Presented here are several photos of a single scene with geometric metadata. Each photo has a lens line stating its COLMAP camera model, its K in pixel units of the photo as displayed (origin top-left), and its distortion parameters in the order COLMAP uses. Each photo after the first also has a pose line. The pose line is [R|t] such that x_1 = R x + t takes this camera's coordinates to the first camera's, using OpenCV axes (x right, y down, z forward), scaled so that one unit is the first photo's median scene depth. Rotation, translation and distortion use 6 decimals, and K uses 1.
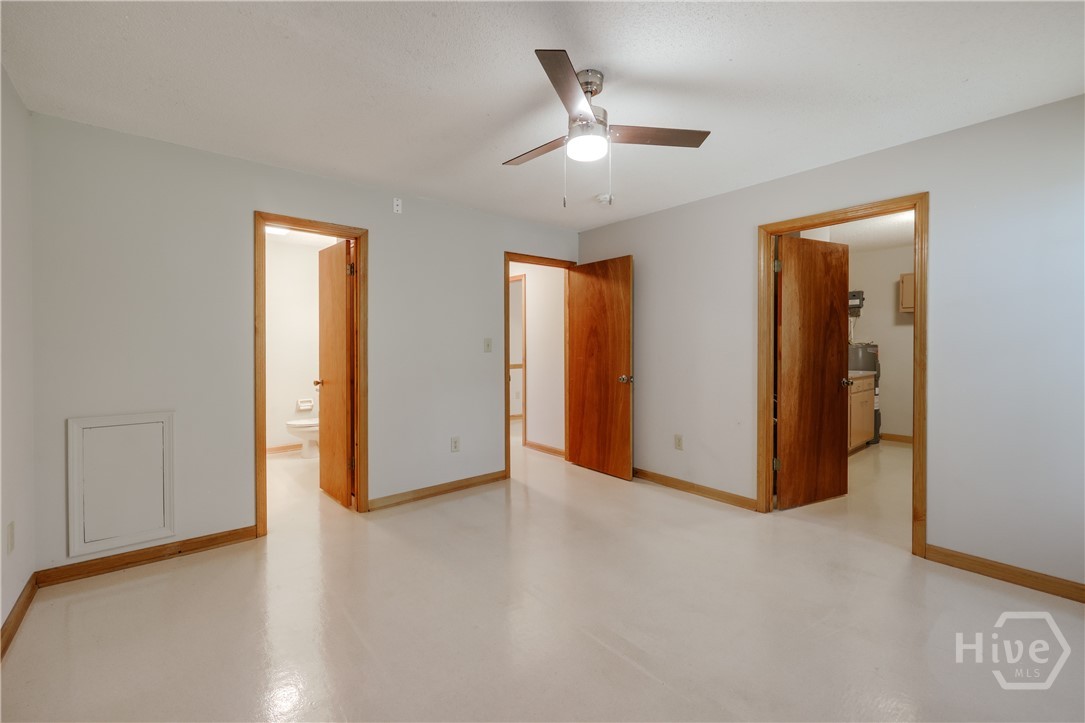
lens RADIAL K [[443.1, 0, 543.1], [0, 443.1, 353.4], [0, 0, 1]] dist [-0.000359, -0.000107]
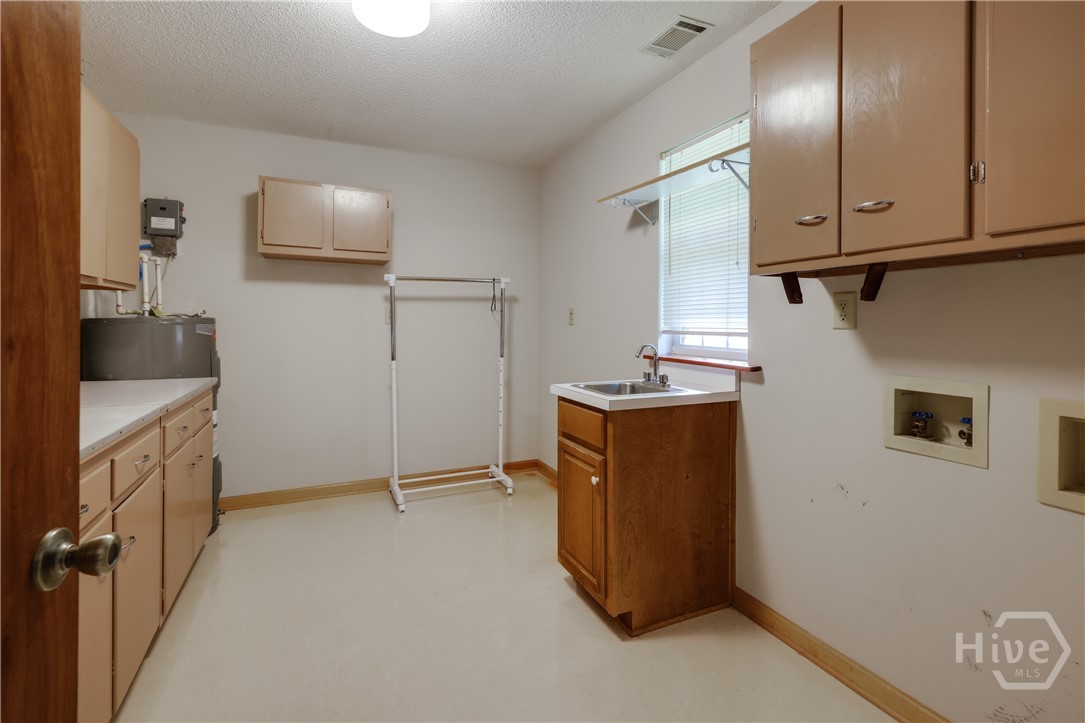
lens RADIAL K [[477.9, 0, 540.0], [0, 477.9, 327.5], [0, 0, 1]] dist [-0.000255, -0.000014]
pose [[0.295913, -0.005169, 0.955201, 0.369592], [0.010538, 0.999942, 0.002147, -0.006515], [-0.955157, 0.009430, 0.295950, 0.516776]]
